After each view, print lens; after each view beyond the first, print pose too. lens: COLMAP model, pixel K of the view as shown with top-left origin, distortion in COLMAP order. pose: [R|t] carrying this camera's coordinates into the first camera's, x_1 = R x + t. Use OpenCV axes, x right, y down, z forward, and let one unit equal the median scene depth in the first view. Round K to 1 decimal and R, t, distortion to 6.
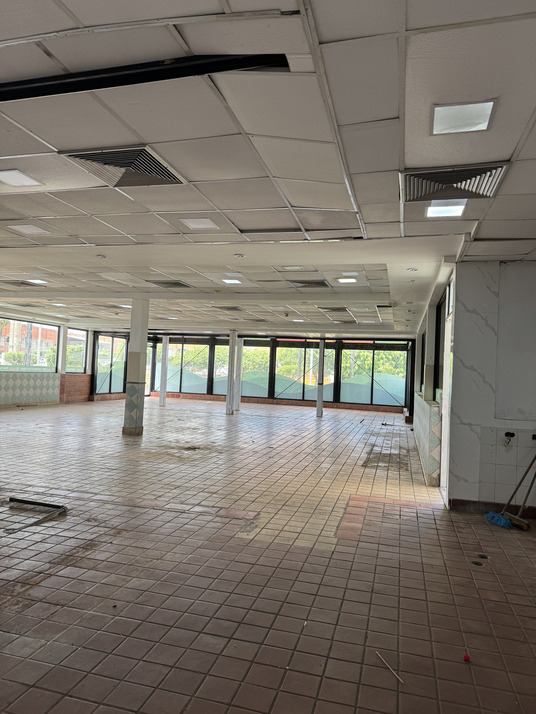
lens RADIAL K [[502.3, 0, 266.6], [0, 502.3, 356.0], [0, 0, 1]] dist [0.052291, -0.070858]
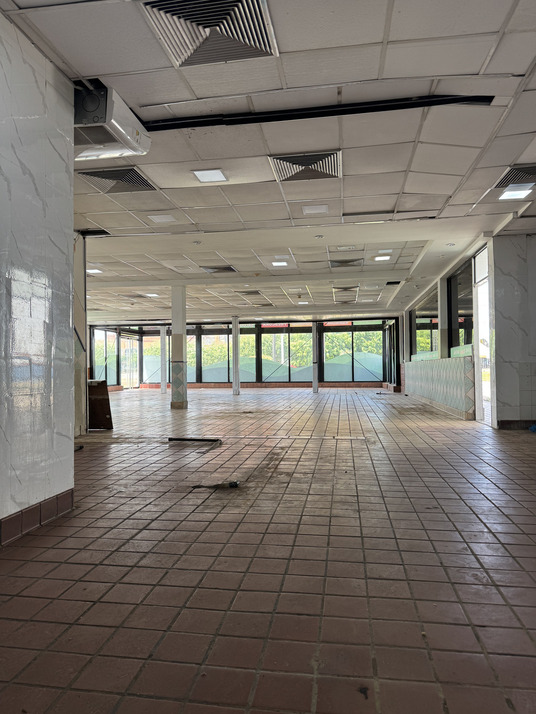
lens RADIAL K [[502.3, 0, 269.1], [0, 502.3, 359.7], [0, 0, 1]] dist [0.052291, -0.070858]
pose [[0.992265, -0.055665, 0.110958, -0.289779], [0.053841, 0.998362, 0.019370, 0.058882], [-0.111855, -0.013246, 0.993636, -0.177002]]
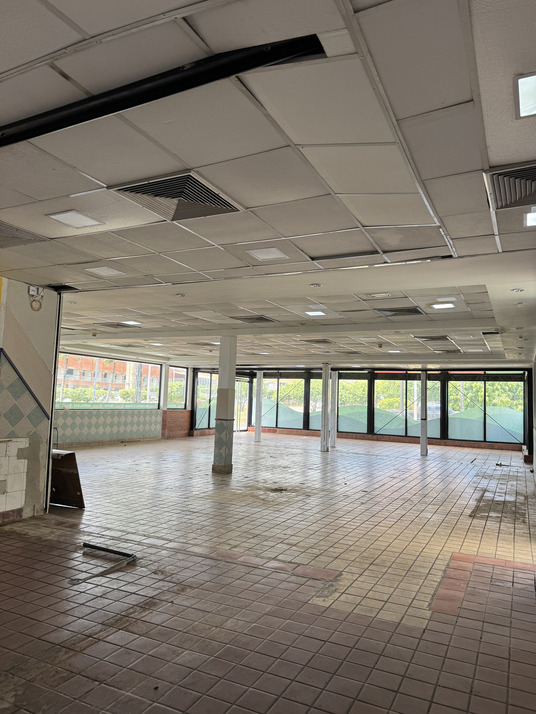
lens RADIAL K [[502.3, 0, 271.0], [0, 502.3, 358.0], [0, 0, 1]] dist [0.052291, -0.070858]
pose [[0.981043, -0.027934, -0.191767, 0.034061], [0.016023, 0.997860, -0.063386, -0.006370], [0.193128, 0.059111, 0.979391, 0.066710]]
